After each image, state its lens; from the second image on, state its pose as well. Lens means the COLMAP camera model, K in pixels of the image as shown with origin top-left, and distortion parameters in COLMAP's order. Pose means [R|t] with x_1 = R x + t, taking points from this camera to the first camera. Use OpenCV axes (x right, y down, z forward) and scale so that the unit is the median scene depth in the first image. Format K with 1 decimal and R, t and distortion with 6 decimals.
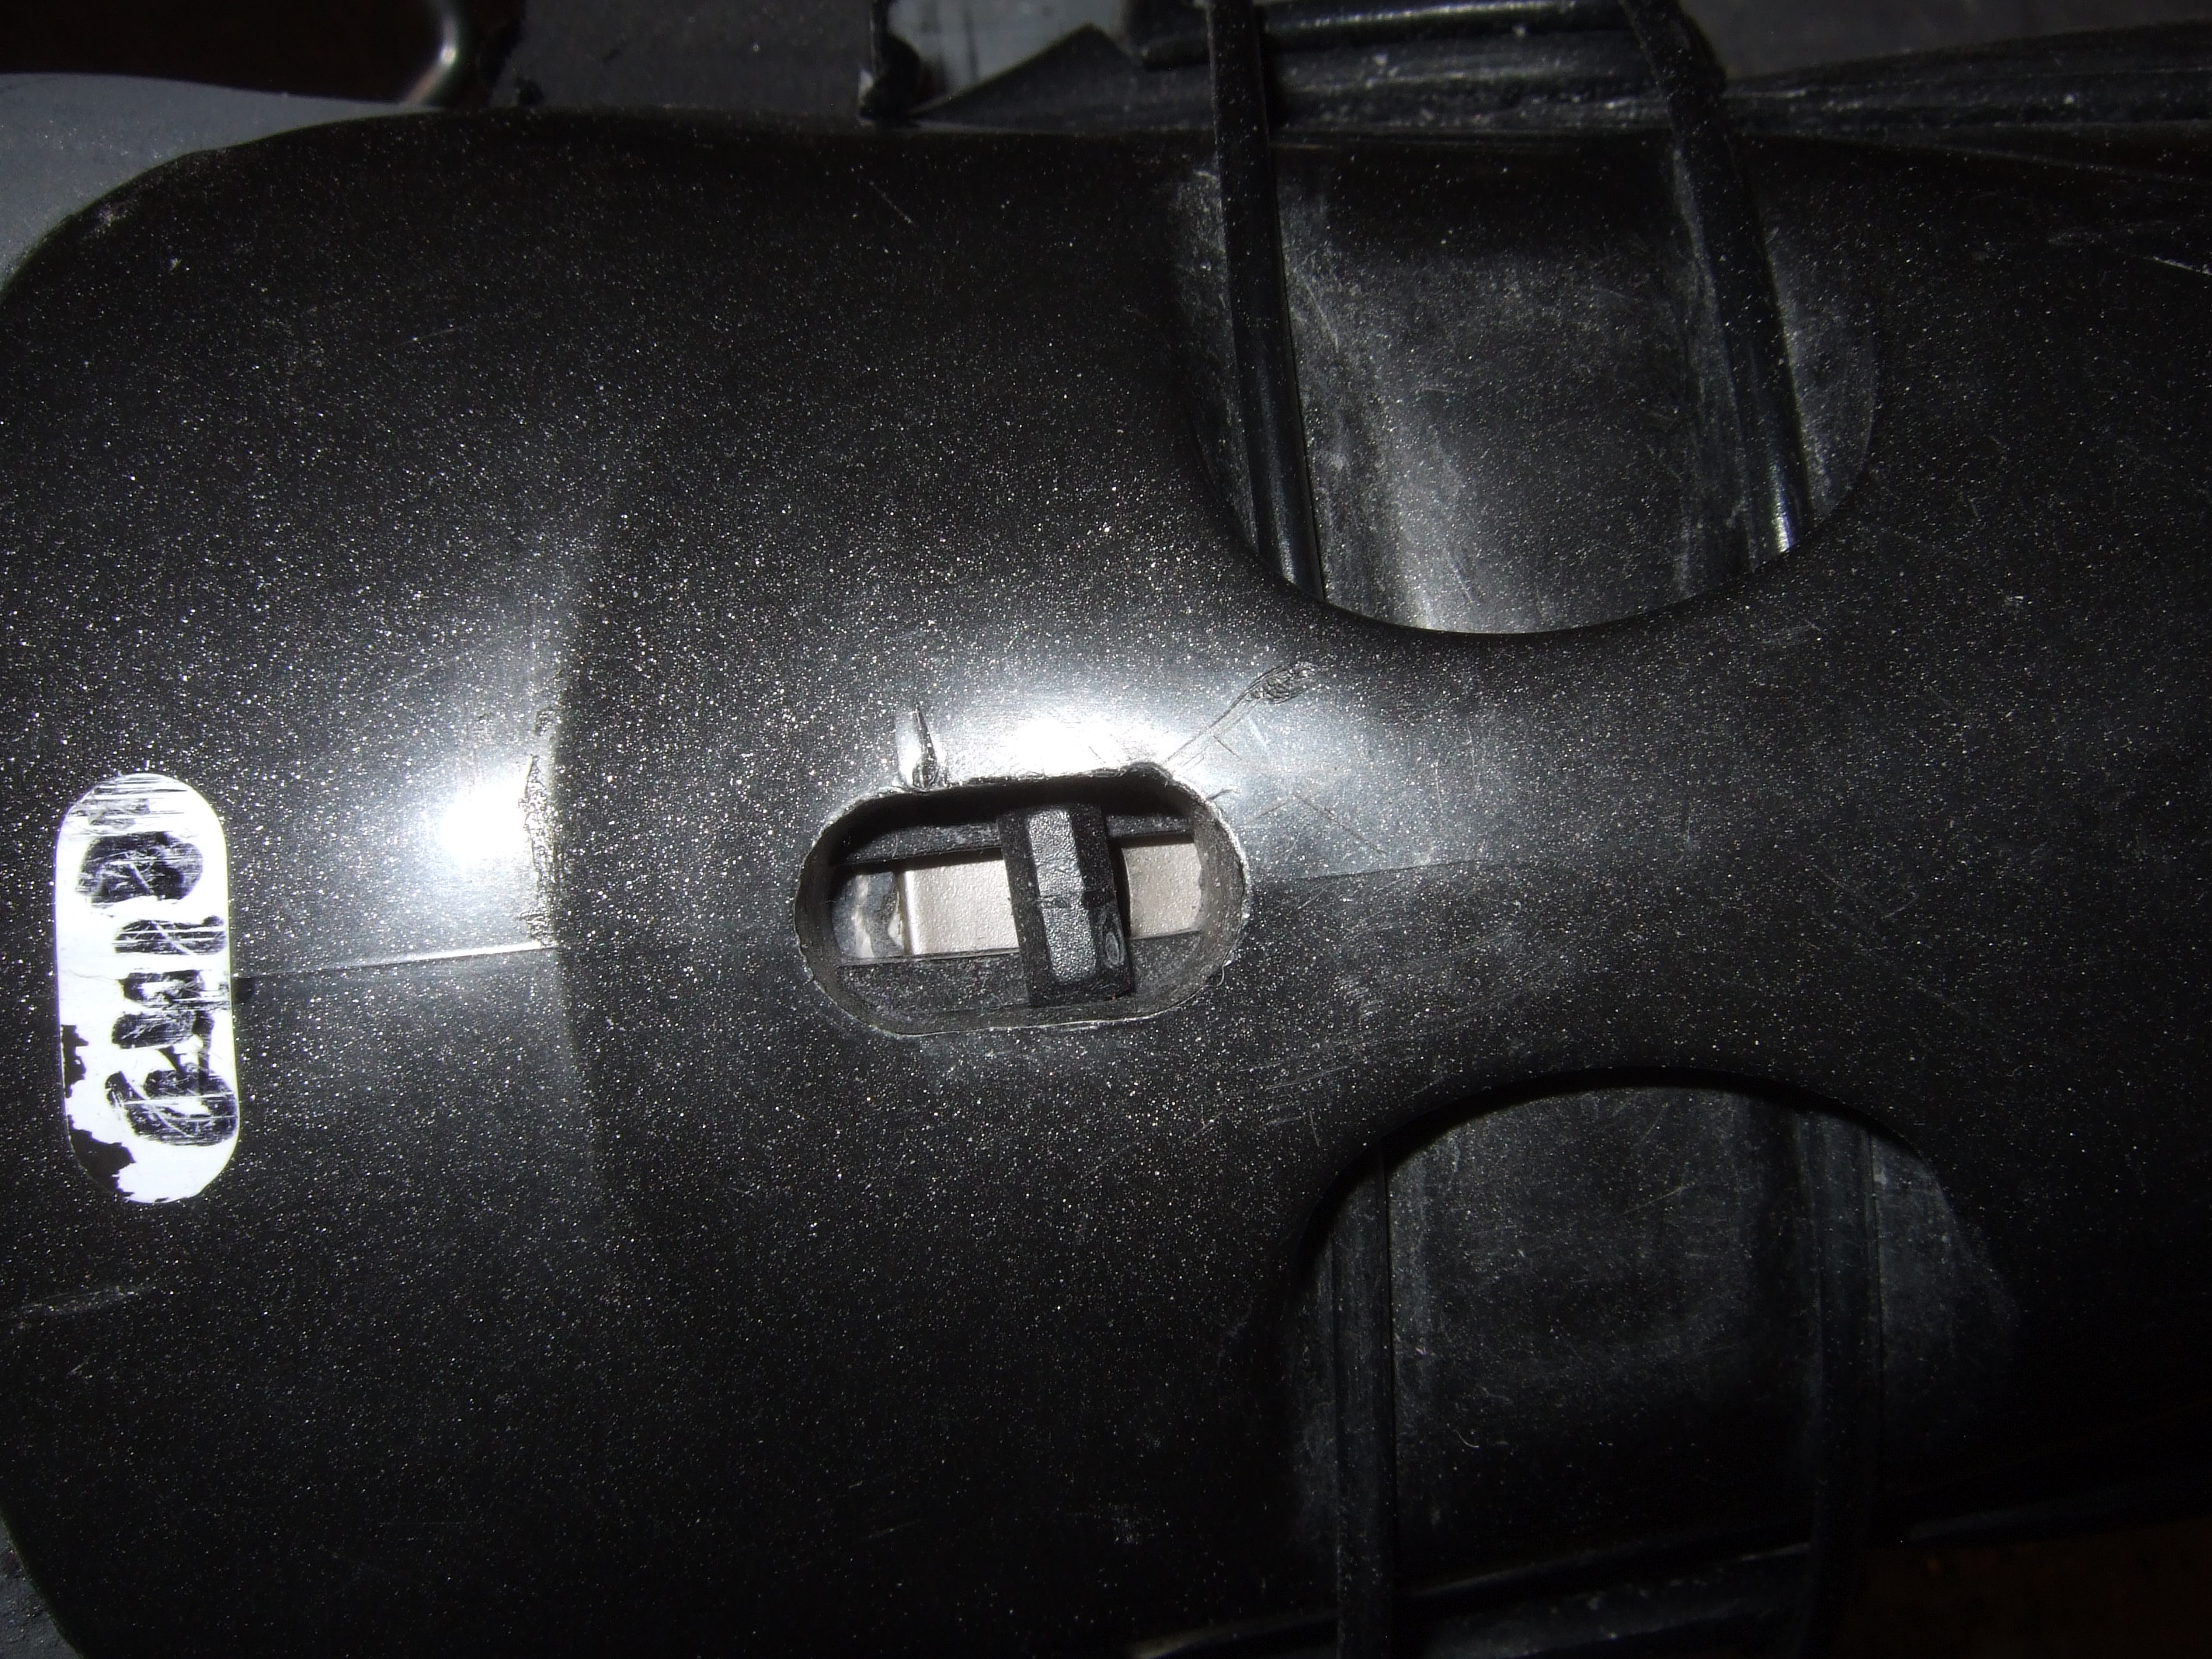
lens RADIAL K [[2325.1, 0, 1111.9], [0, 2325.1, 834.2], [0, 0, 1]] dist [-0.054390, 0.000000]
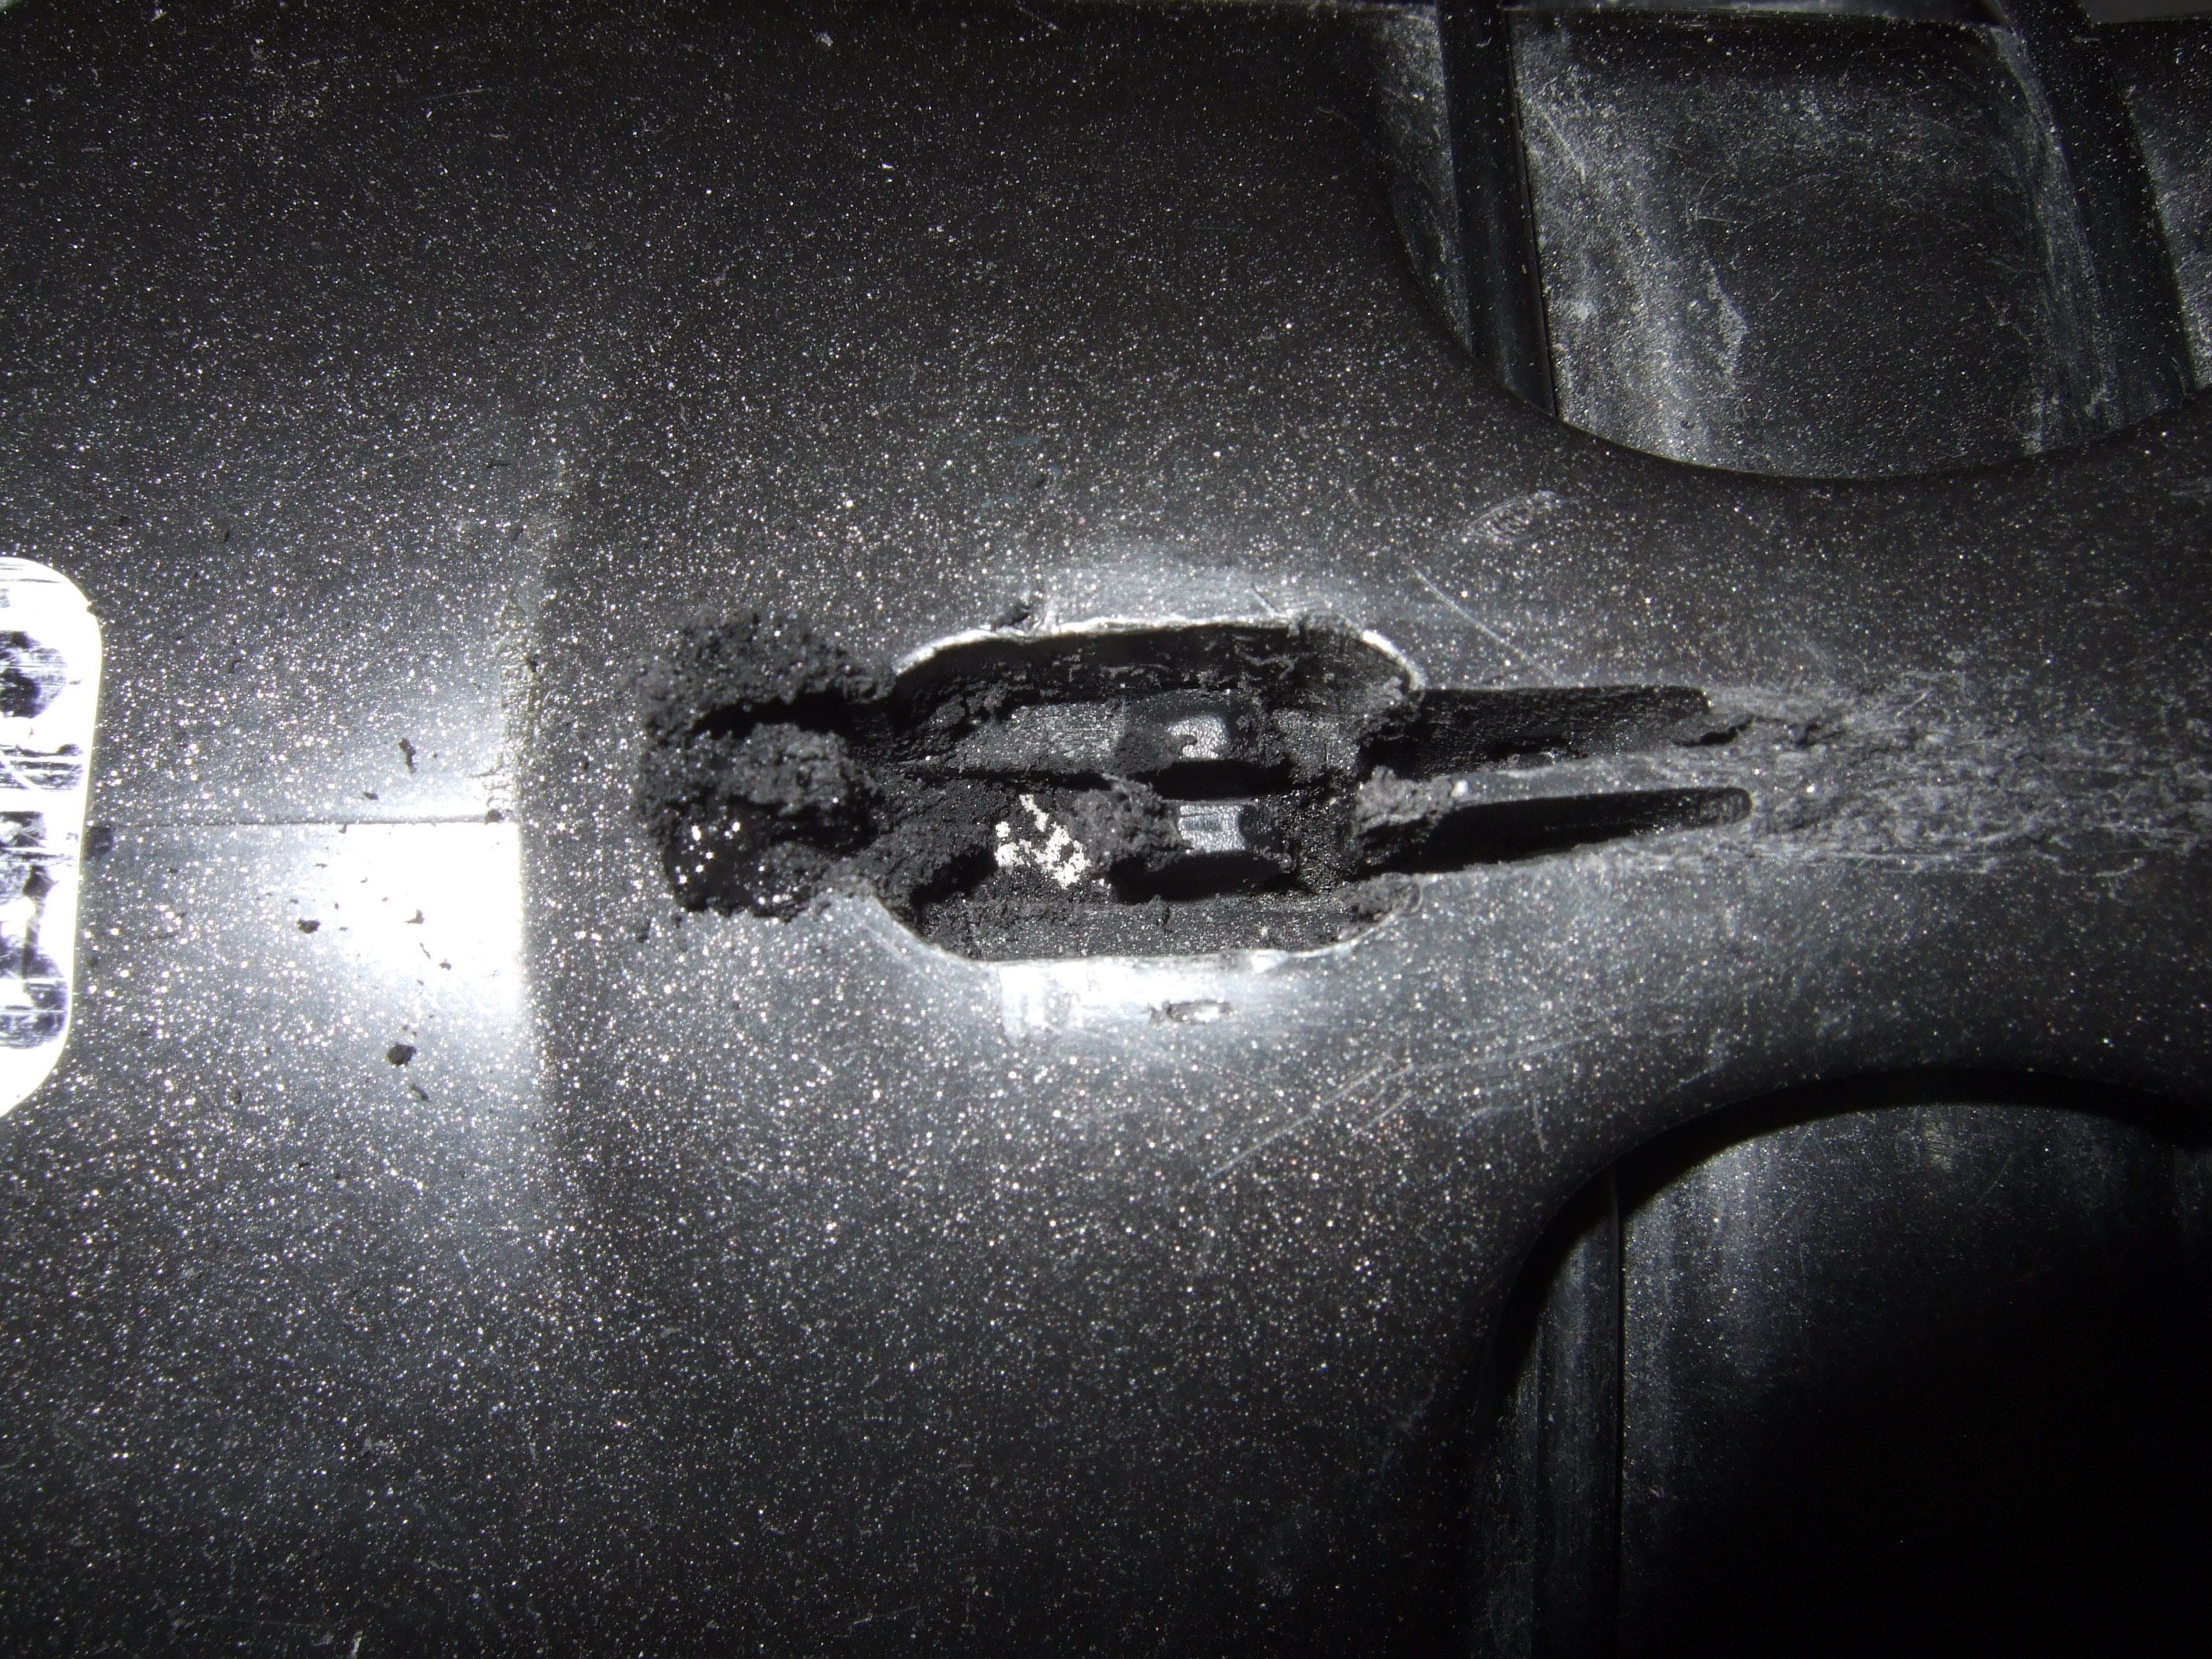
lens RADIAL K [[2325.1, 0, 1098.2], [0, 2325.1, 822.9], [0, 0, 1]] dist [-0.054390, 0.000000]
pose [[0.997021, 0.056477, -0.052530, -0.015279], [-0.064044, 0.985713, -0.155785, 0.152210], [0.042981, 0.158686, 0.986393, 0.272296]]
